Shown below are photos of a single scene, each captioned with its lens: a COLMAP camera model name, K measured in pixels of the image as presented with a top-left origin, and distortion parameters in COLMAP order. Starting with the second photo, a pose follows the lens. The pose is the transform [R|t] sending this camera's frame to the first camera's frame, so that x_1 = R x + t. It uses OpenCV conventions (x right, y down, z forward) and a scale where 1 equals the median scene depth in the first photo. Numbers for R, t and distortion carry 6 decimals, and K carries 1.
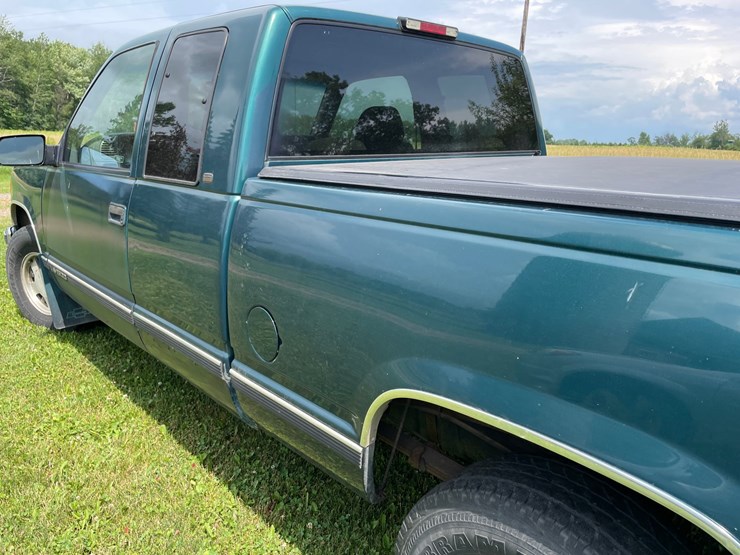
lens RADIAL K [[568.0, 0, 362.6], [0, 568.0, 276.2], [0, 0, 1]] dist [0.037425, -0.066854]
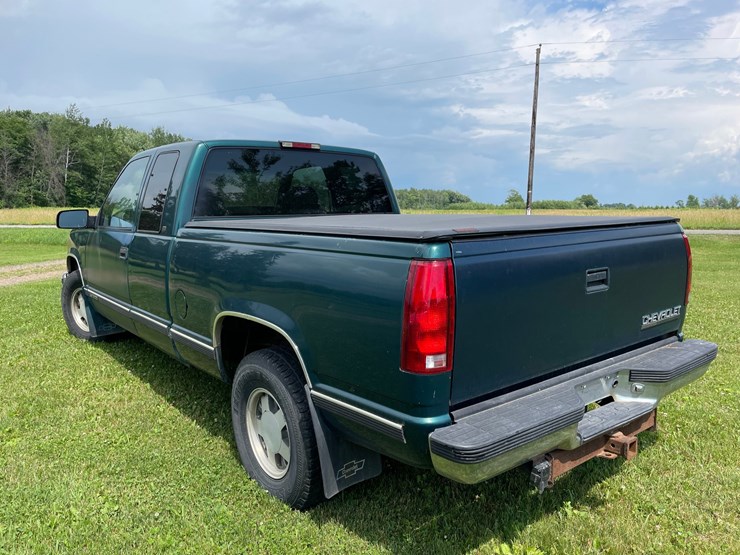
lens RADIAL K [[568.0, 0, 376.0], [0, 568.0, 276.6], [0, 0, 1]] dist [0.037425, -0.066854]
pose [[0.997987, -0.015835, -0.061416, 0.305269], [0.008537, 0.993058, -0.117315, 0.119268], [0.062847, 0.116554, 0.991194, -0.458049]]
